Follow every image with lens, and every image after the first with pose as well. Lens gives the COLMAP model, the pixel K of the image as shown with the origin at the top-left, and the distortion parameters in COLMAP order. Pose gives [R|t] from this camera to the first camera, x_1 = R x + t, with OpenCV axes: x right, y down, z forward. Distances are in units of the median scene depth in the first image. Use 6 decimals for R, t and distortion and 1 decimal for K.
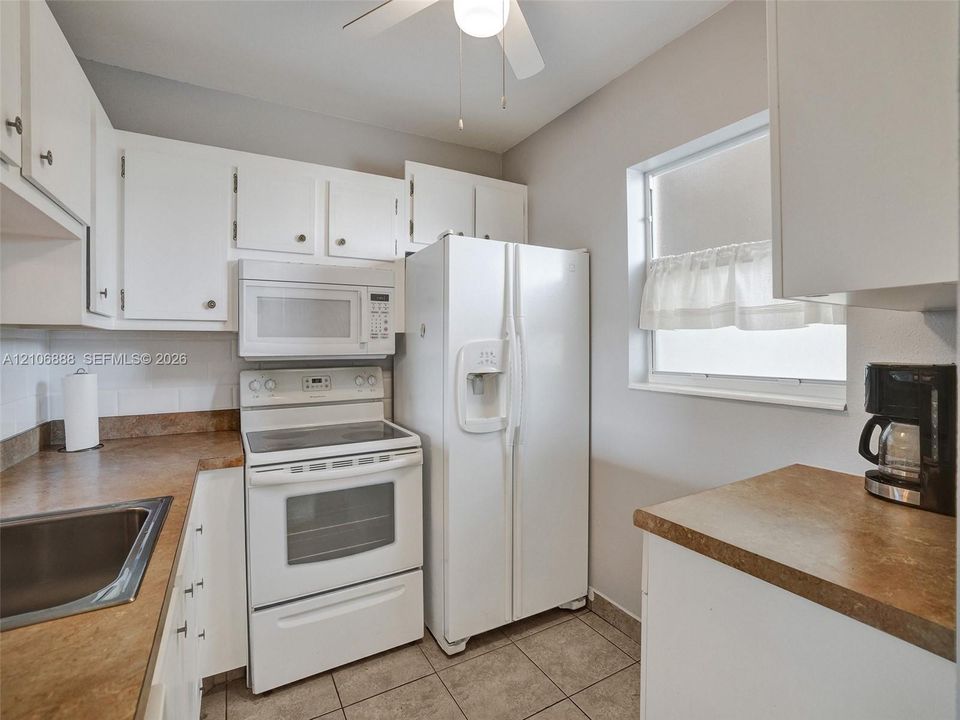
lens RADIAL K [[444.8, 0, 478.2], [0, 444.8, 351.7], [0, 0, 1]] dist [-0.056691, 0.018335]
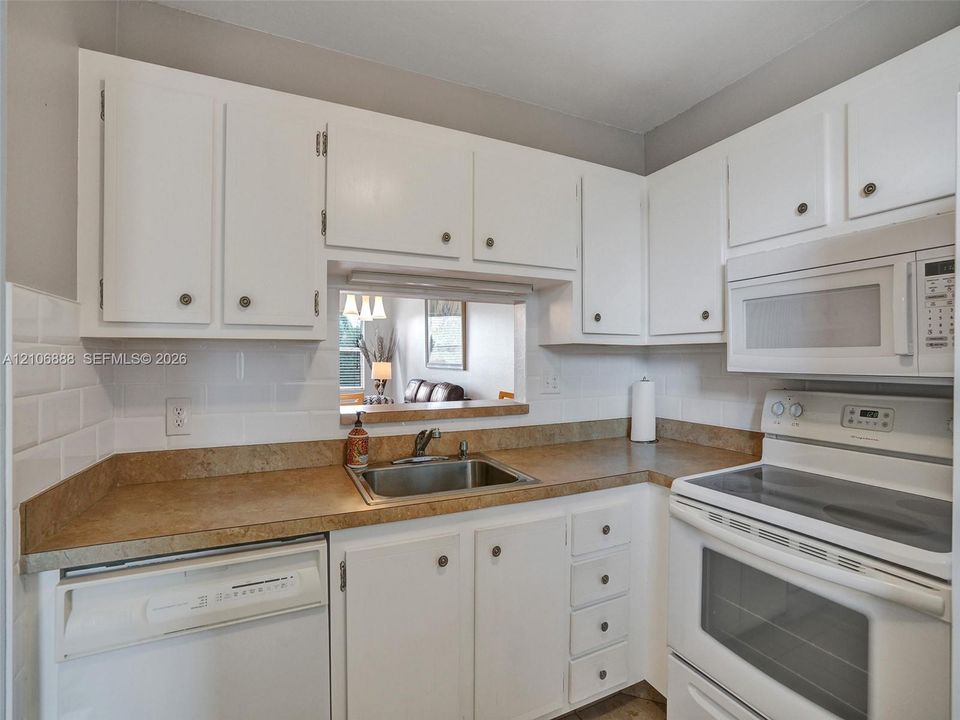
lens RADIAL K [[440.5, 0, 495.3], [0, 440.5, 361.0], [0, 0, 1]] dist [-0.066184, 0.018556]
pose [[-0.057220, 0.008734, -0.998323, 0.321307], [-0.014922, 0.999843, 0.009602, -0.010482], [0.998250, 0.015446, -0.057081, 0.556266]]
